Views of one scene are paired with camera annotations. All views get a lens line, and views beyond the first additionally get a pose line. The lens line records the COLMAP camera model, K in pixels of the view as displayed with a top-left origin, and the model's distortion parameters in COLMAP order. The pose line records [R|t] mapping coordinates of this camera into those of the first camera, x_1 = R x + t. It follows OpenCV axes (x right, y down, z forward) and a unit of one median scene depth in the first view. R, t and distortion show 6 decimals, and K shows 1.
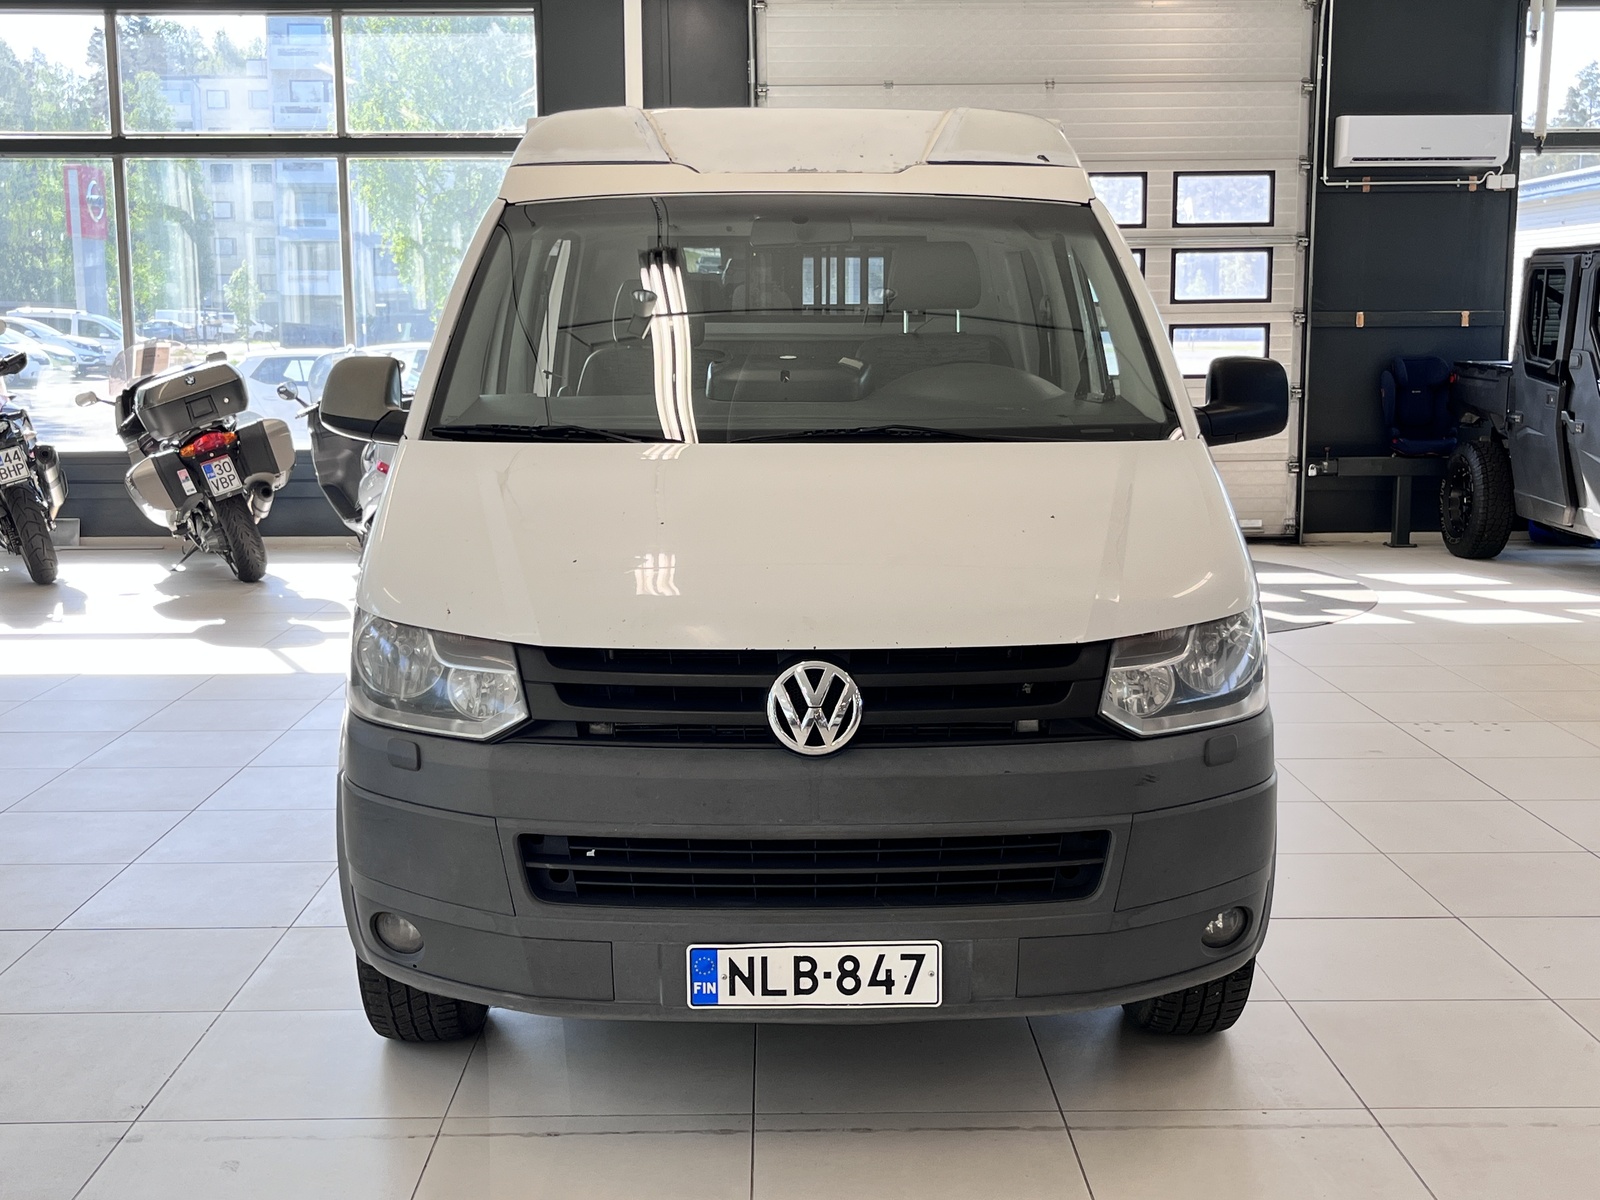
lens RADIAL K [[1925.0, 0, 792.7], [0, 1925.0, 607.3], [0, 0, 1]] dist [0.018066, 0.000000]
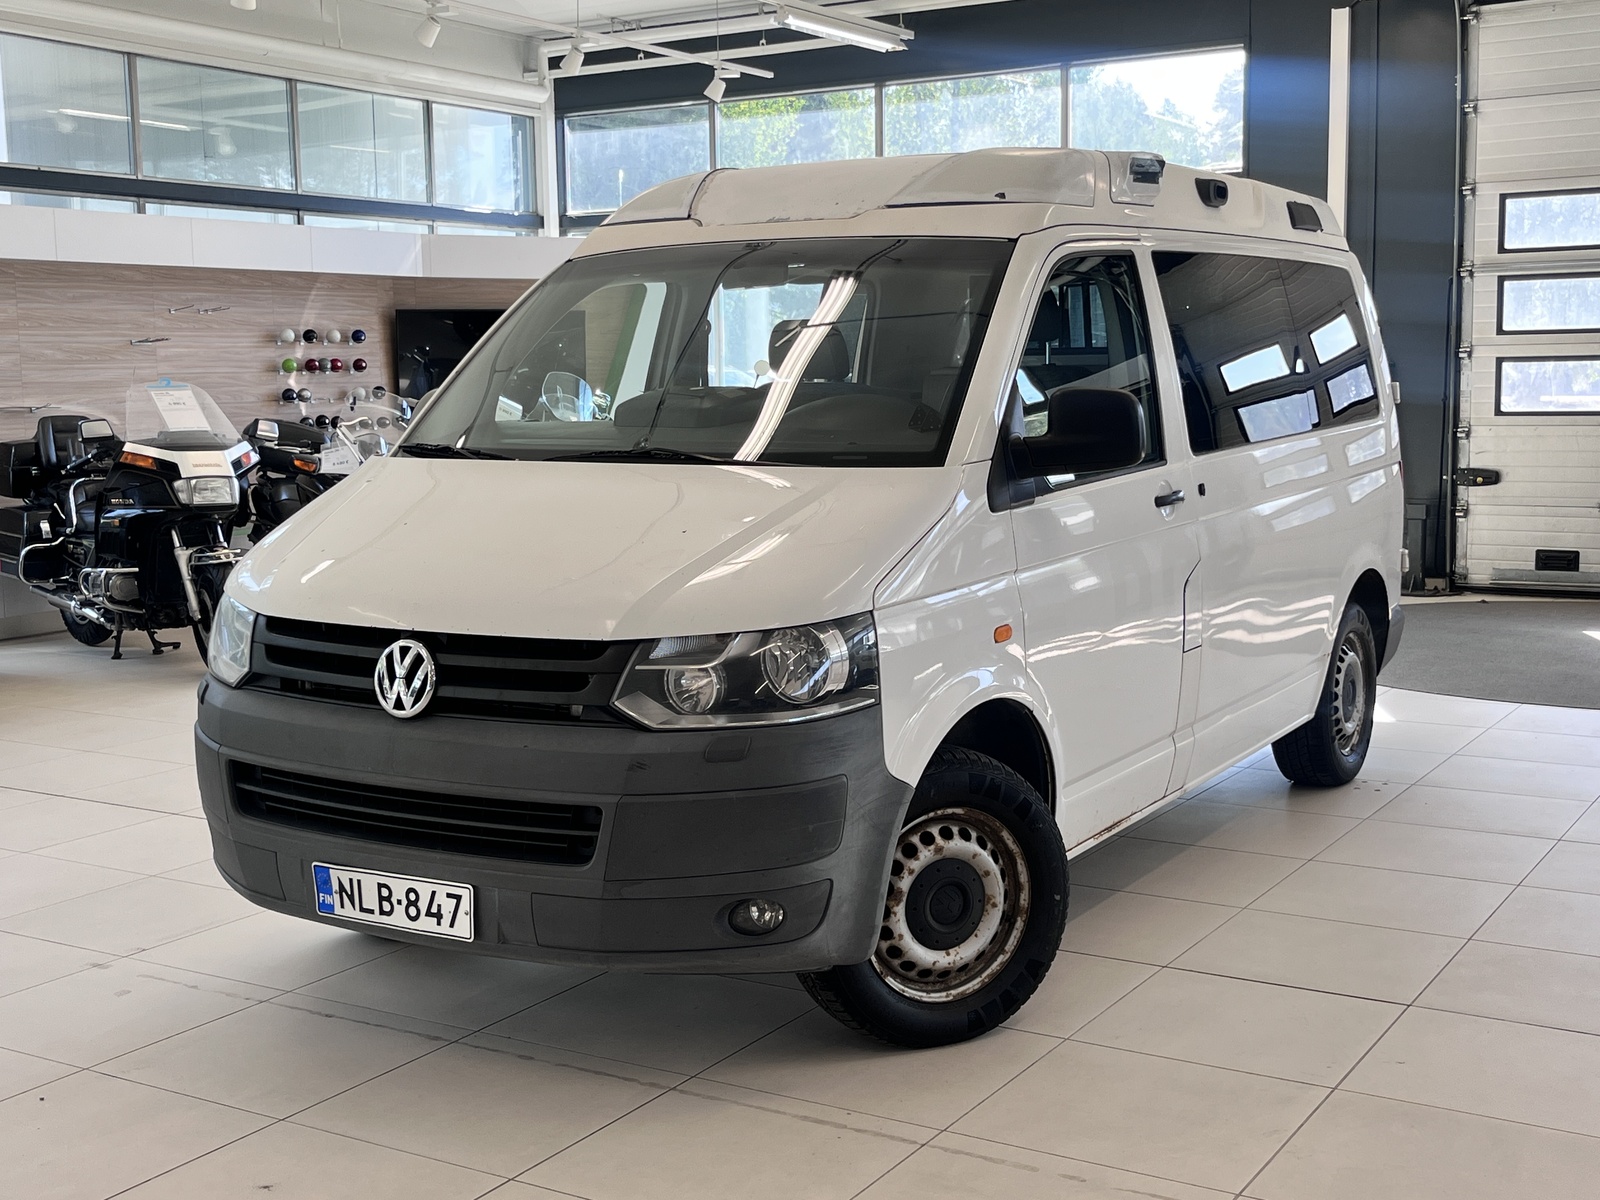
lens RADIAL K [[1973.7, 0, 797.4], [0, 1973.7, 597.0], [0, 0, 1]] dist [0.042947, 0.000000]
pose [[0.840993, 0.052738, -0.538470, 0.879317], [-0.067139, 0.997718, -0.007143, -0.006261], [0.536865, 0.042160, 0.842614, 0.087038]]
